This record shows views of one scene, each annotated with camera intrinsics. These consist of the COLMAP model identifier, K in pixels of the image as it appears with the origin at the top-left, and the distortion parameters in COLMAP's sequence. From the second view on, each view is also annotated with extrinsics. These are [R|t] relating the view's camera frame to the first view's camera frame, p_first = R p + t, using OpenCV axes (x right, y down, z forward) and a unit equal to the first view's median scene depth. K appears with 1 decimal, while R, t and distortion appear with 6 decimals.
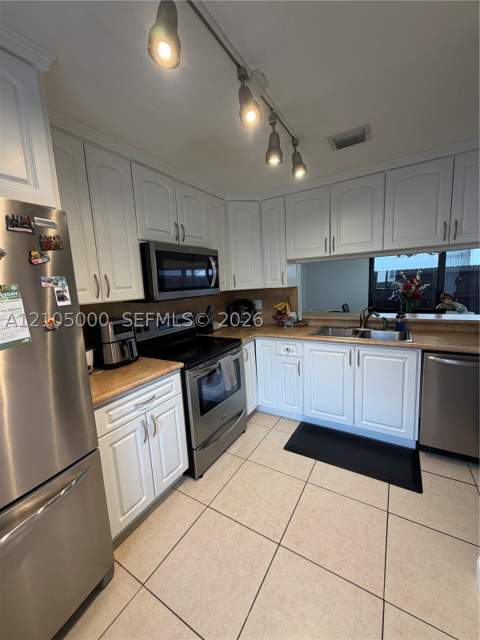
lens RADIAL K [[255.0, 0, 239.6], [0, 255.0, 318.7], [0, 0, 1]] dist [-0.000664, 0.000256]
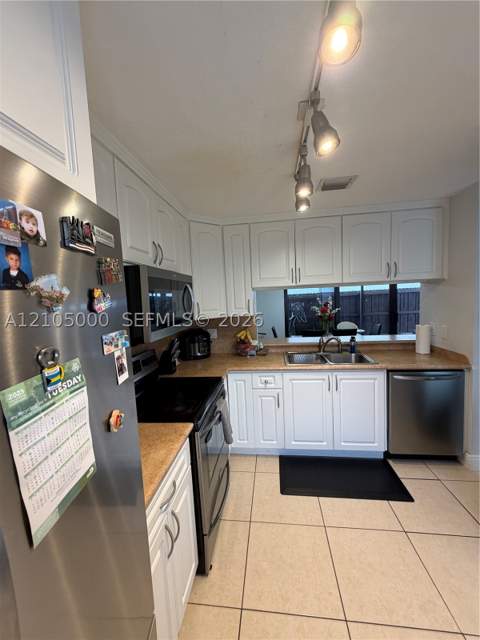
lens RADIAL K [[255.0, 0, 239.6], [0, 255.0, 318.7], [0, 0, 1]] dist [-0.000664, 0.000256]
pose [[0.910983, -0.026398, 0.411599, -0.322891], [0.057954, 0.996242, -0.064374, -0.065654], [-0.408353, 0.082497, 0.909089, 0.175892]]
